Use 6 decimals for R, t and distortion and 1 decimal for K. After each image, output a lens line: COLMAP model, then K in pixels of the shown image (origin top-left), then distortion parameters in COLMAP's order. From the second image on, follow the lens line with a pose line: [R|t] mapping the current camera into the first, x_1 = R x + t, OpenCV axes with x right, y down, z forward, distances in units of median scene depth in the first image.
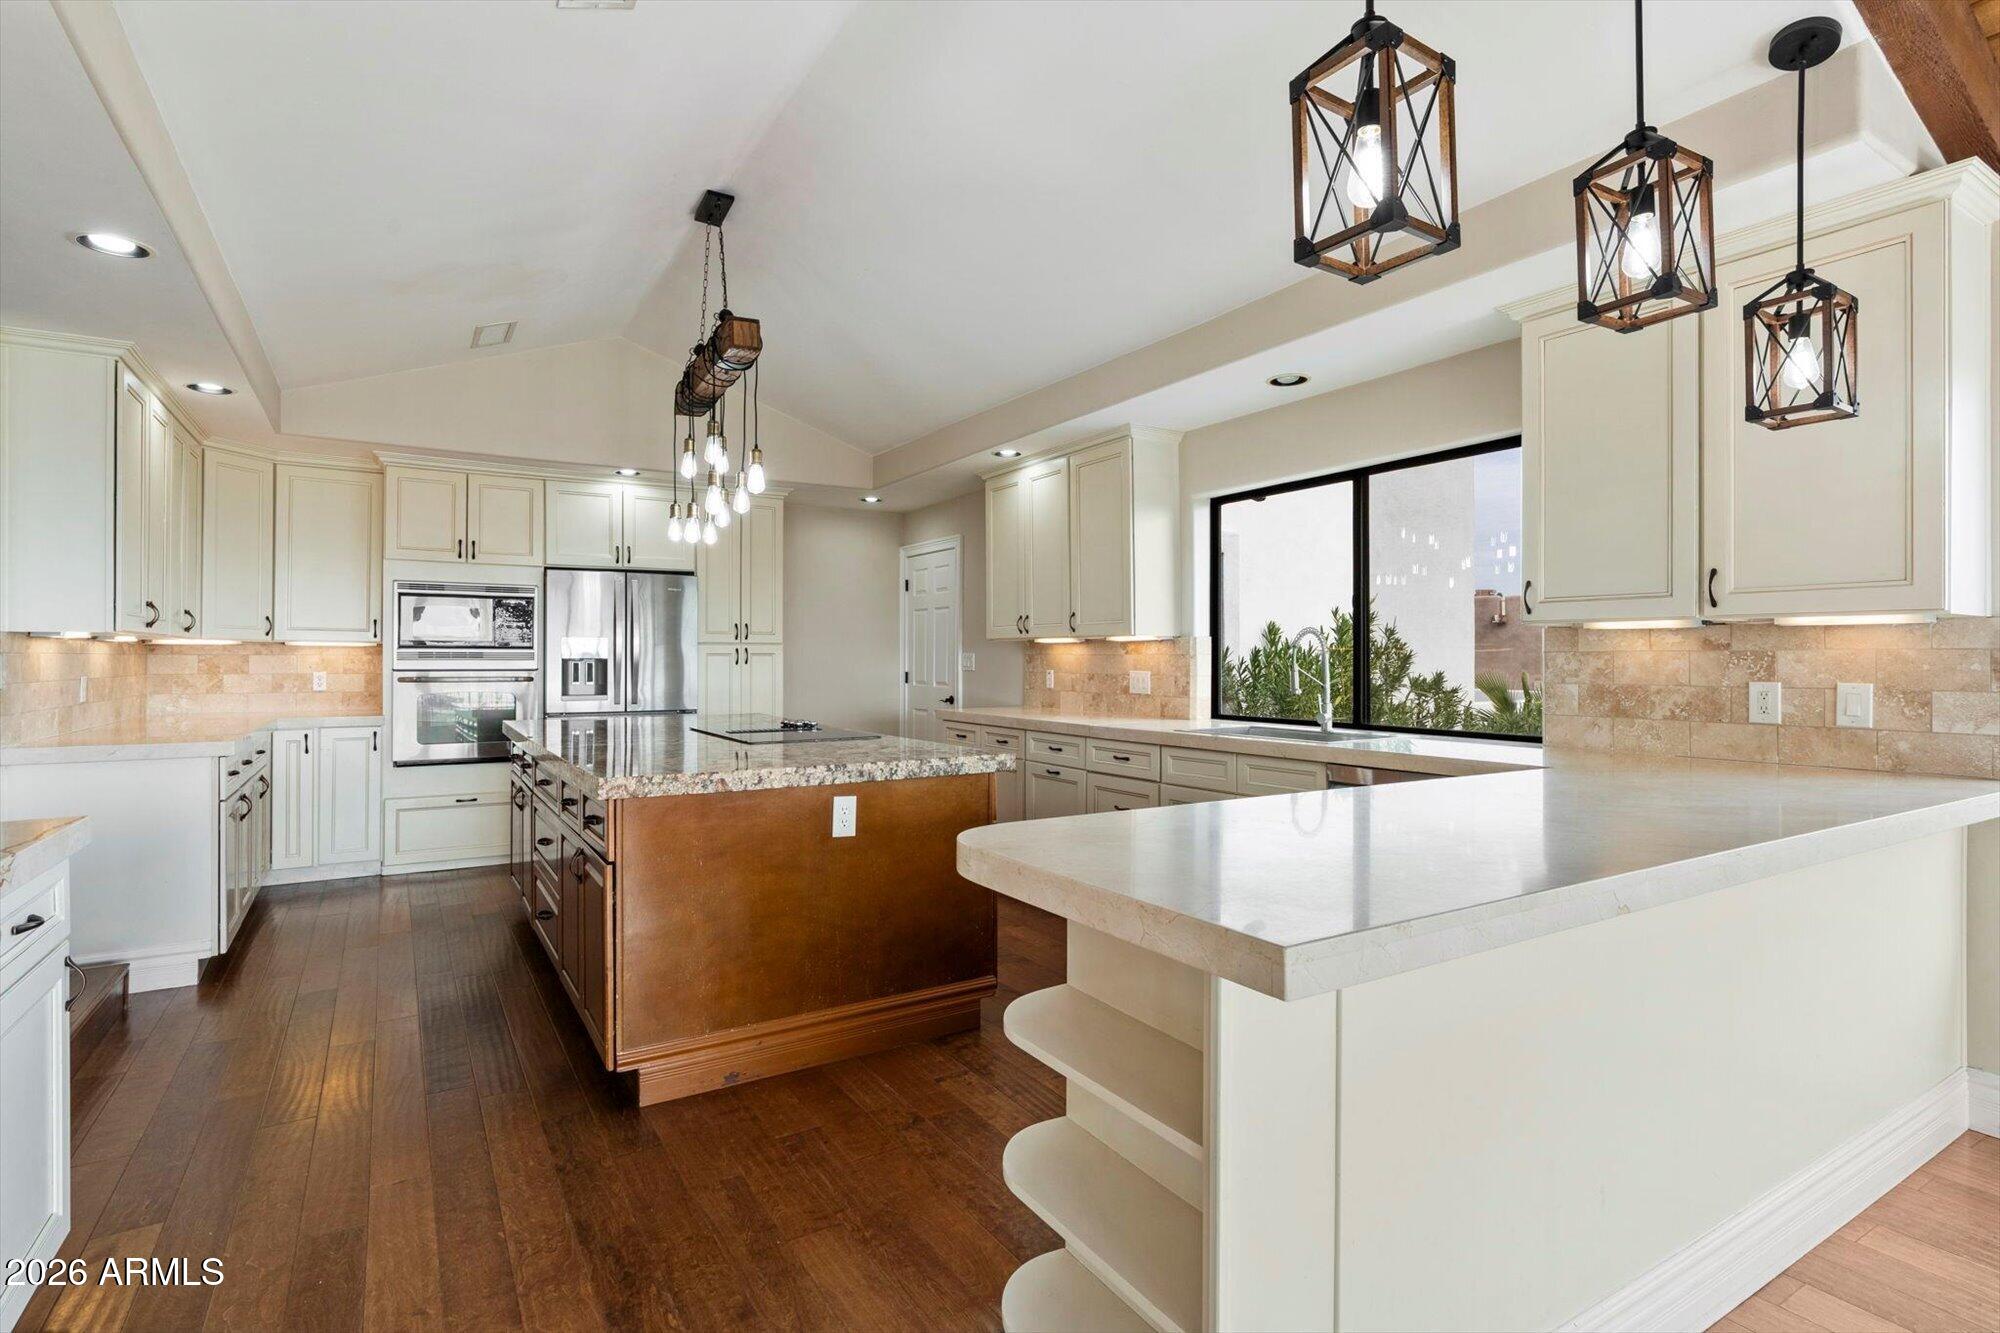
lens RADIAL K [[969.9, 0, 998.4], [0, 969.9, 656.0], [0, 0, 1]] dist [-0.013609, 0.004163]
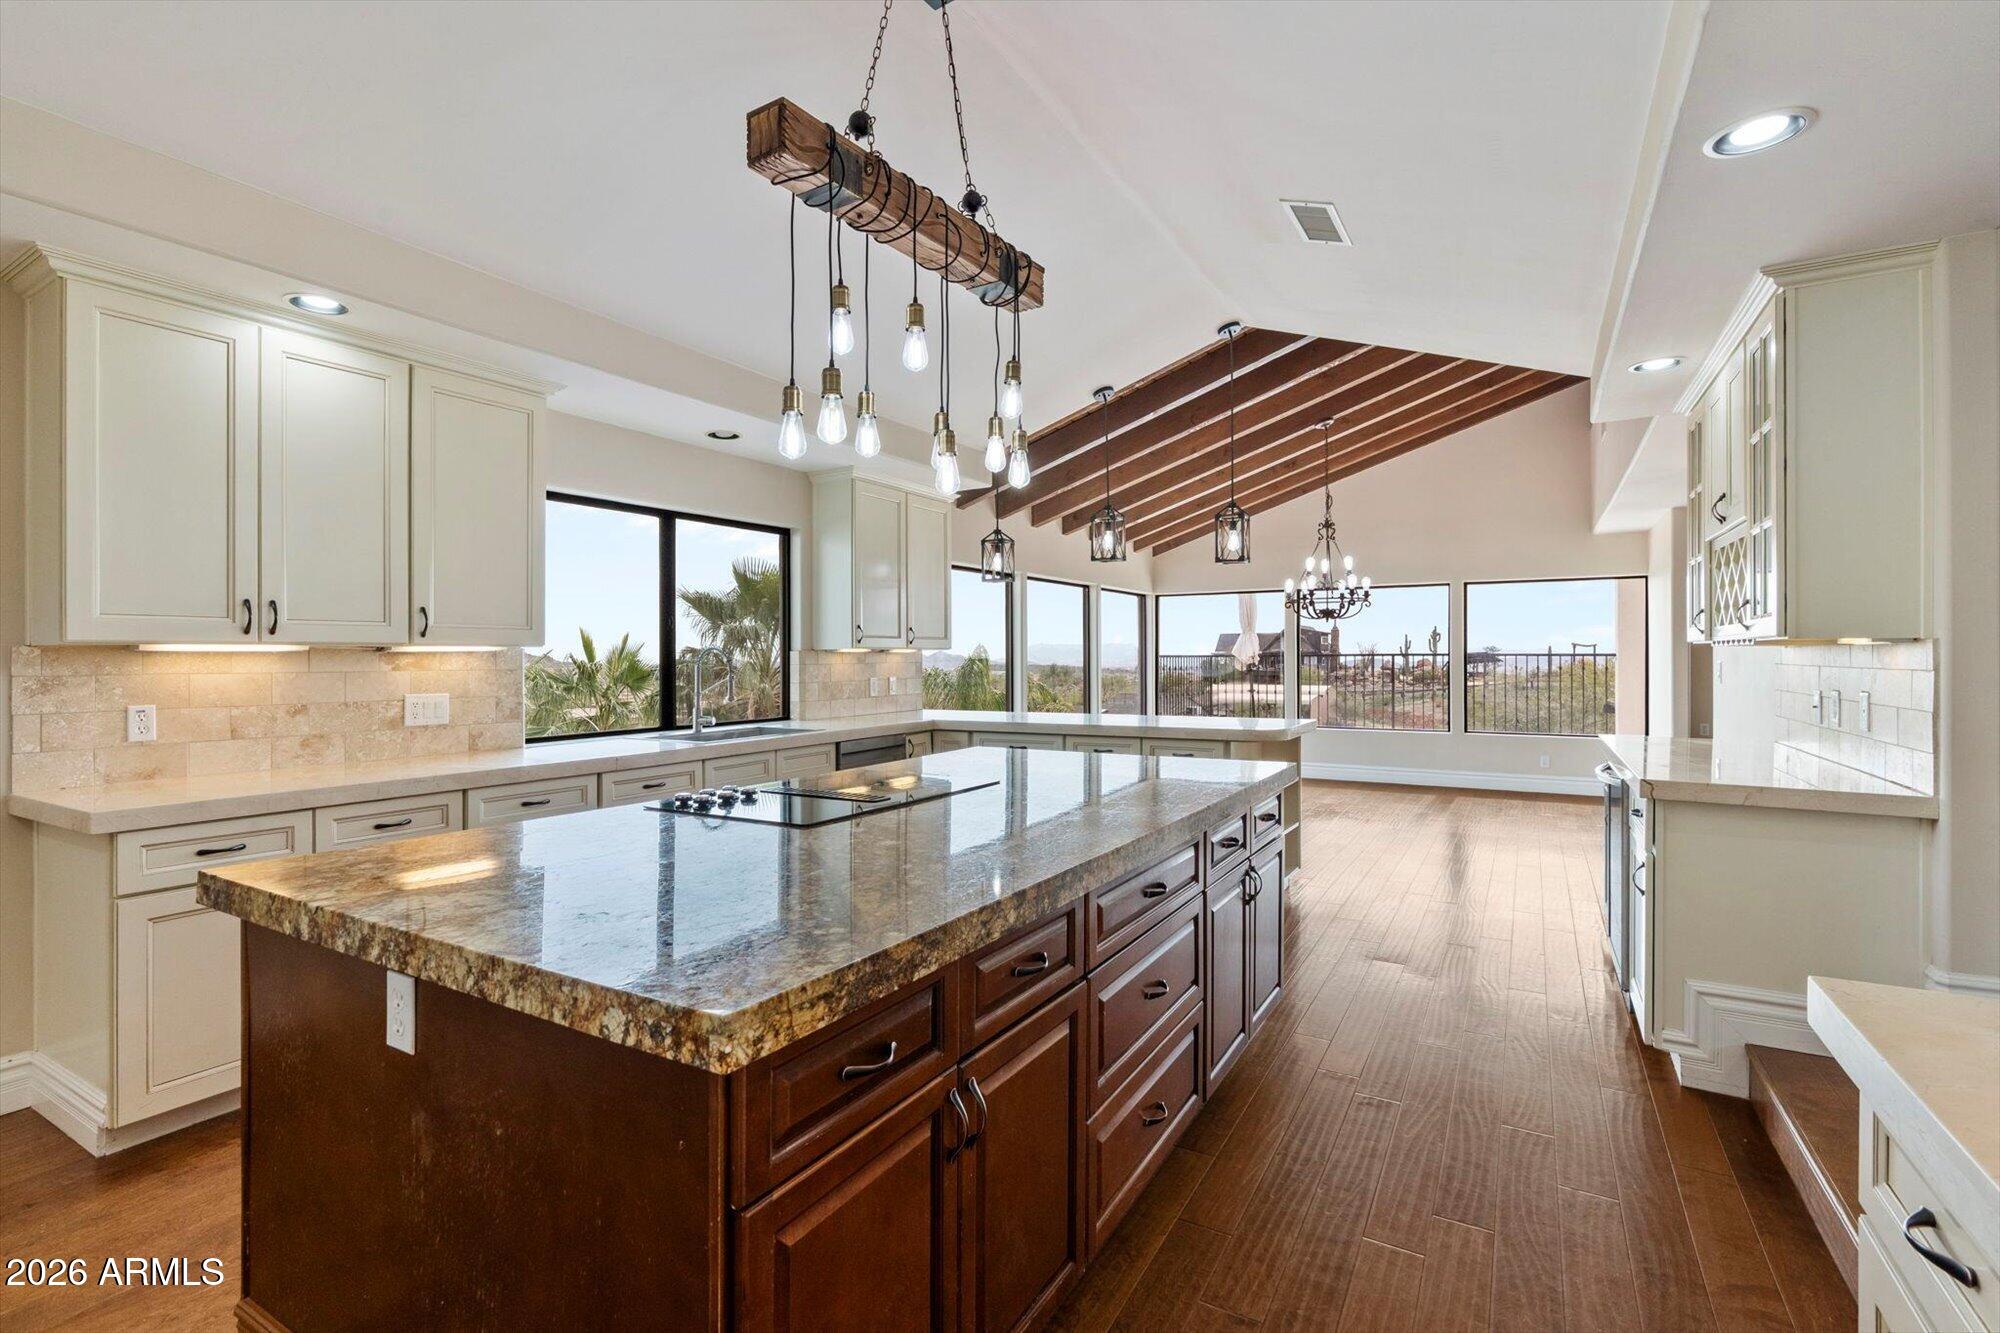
lens RADIAL K [[913.9, 0, 970.5], [0, 913.9, 651.9], [0, 0, 1]] dist [-0.011509, 0.004771]
pose [[-0.448413, 0.008473, 0.893786, -0.814461], [0.004750, 0.999964, -0.007097, -0.011140], [-0.893814, 0.001063, -0.448437, 1.204001]]
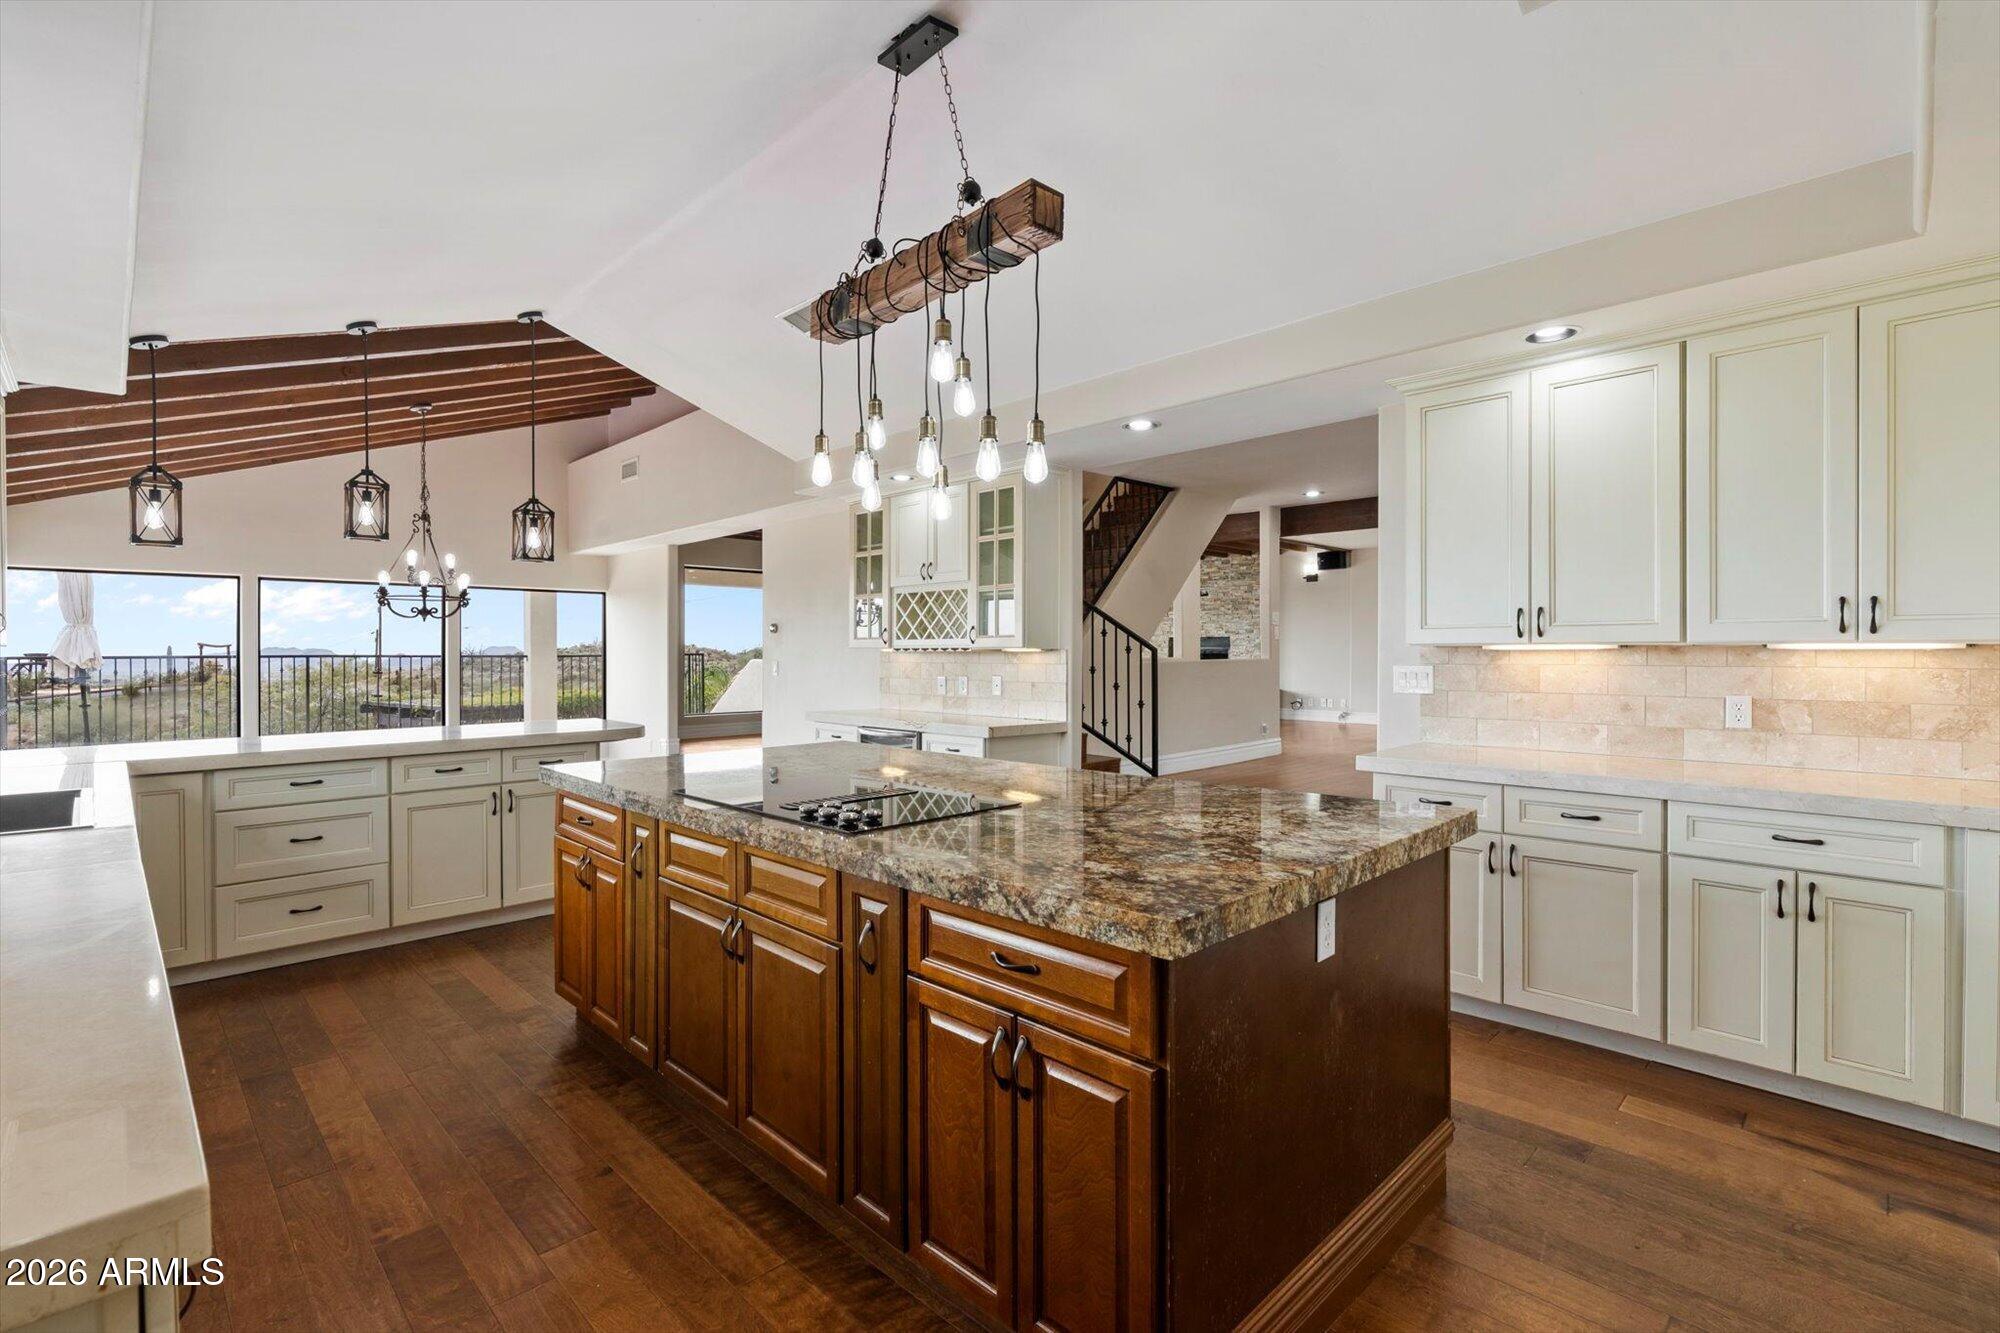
lens RADIAL K [[913.9, 0, 996.0], [0, 913.9, 646.2], [0, 0, 1]] dist [-0.011509, 0.004771]
pose [[-0.975264, 0.003090, -0.221021, -0.198747], [0.004869, 0.999960, -0.007504, -0.015833], [0.220989, -0.008395, -0.975240, 1.615455]]
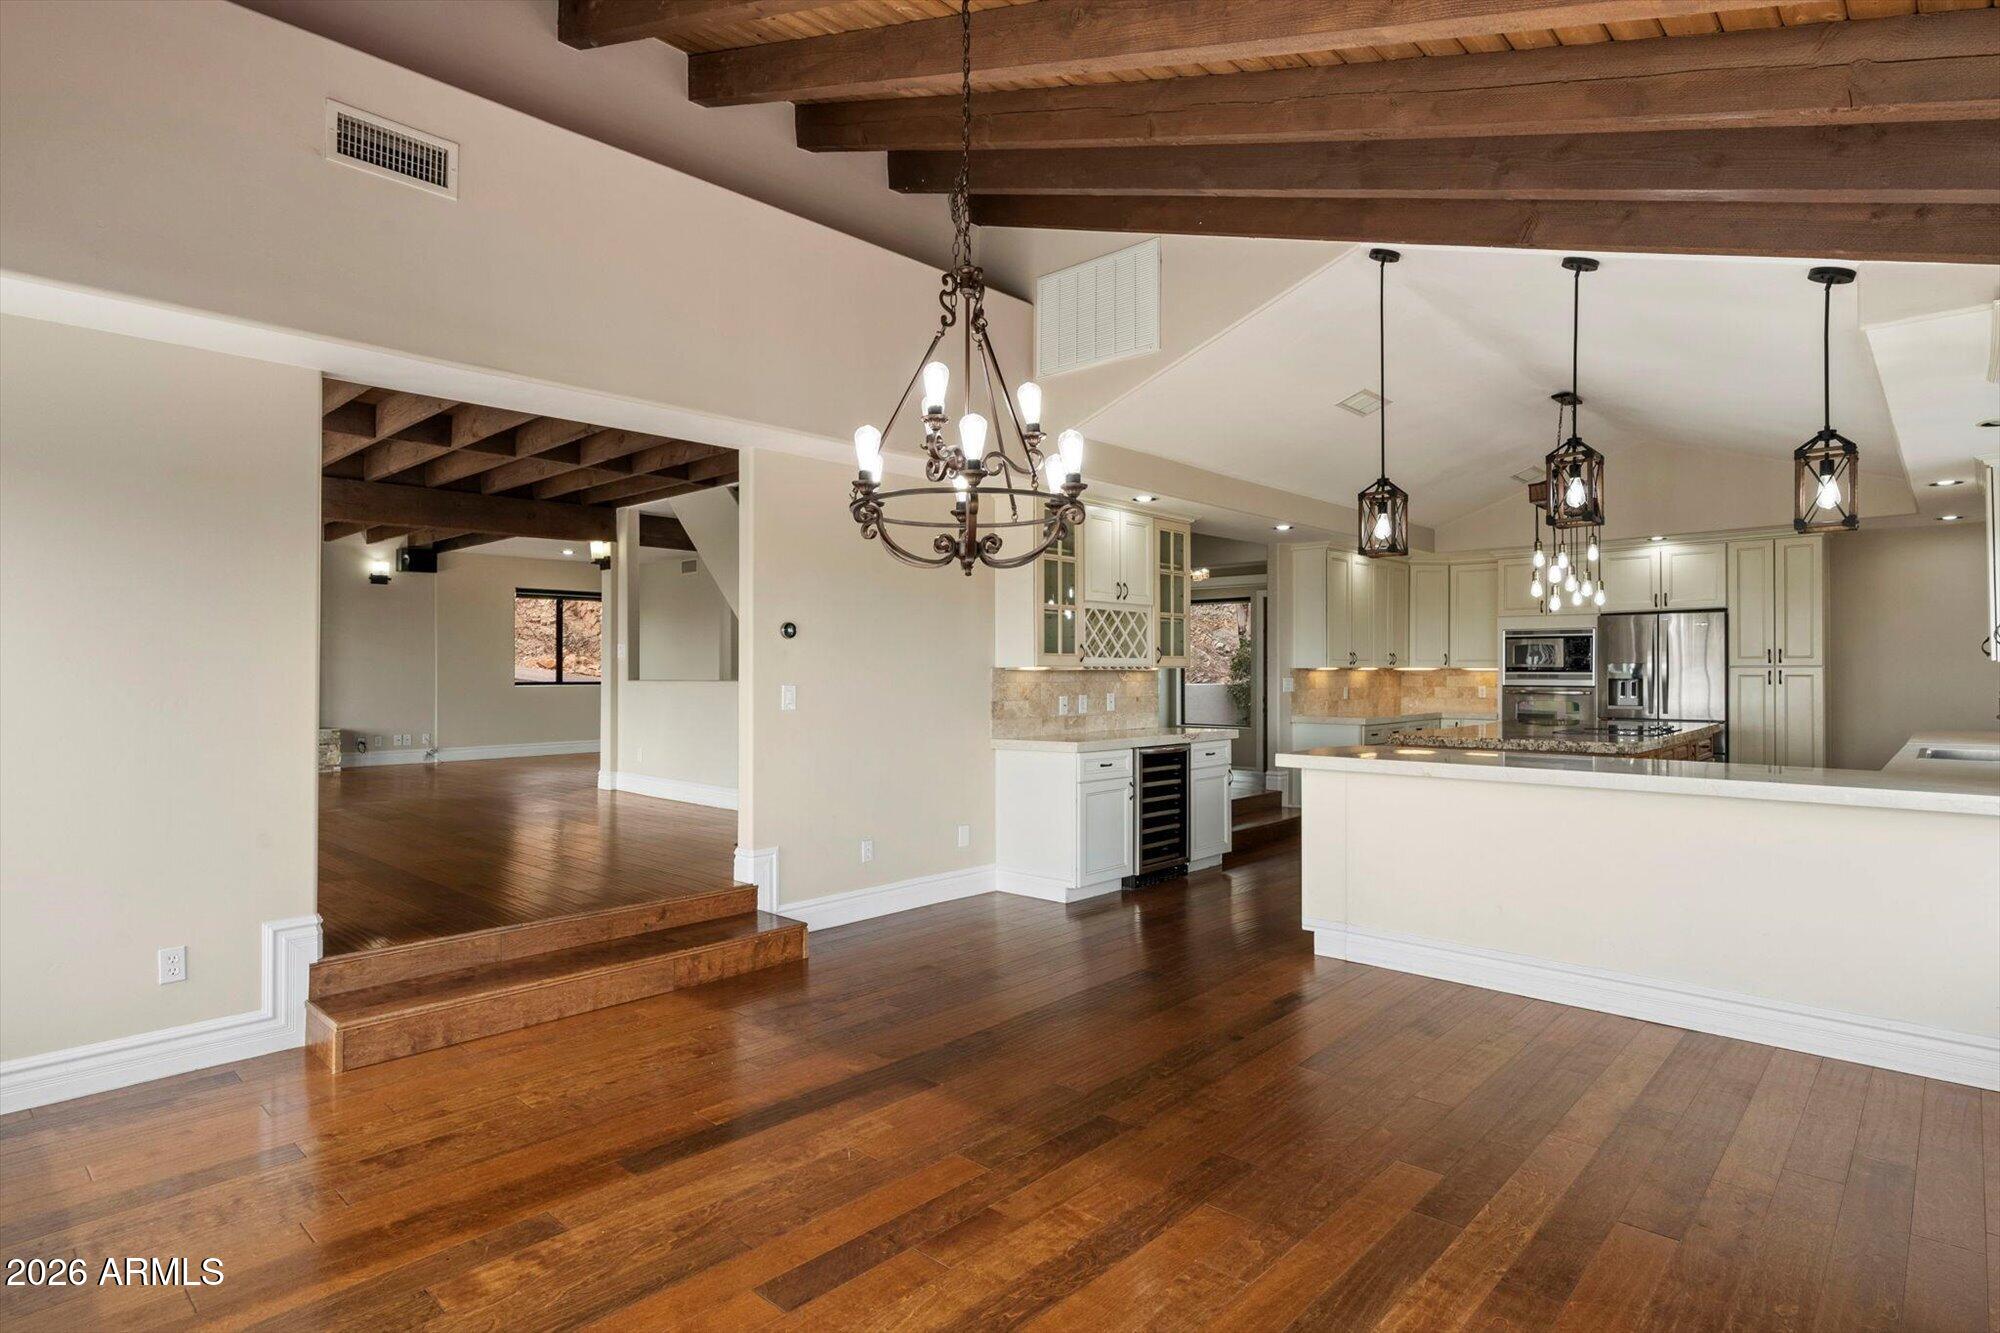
lens RADIAL K [[1017.6, 0, 990.4], [0, 1017.6, 675.1], [0, 0, 1]] dist [-0.004243, -0.000095]
pose [[0.246950, 0.002524, -0.969025, 1.044505], [0.005316, 0.999978, 0.003959, -0.018601], [0.969014, -0.006129, 0.246931, -0.319858]]
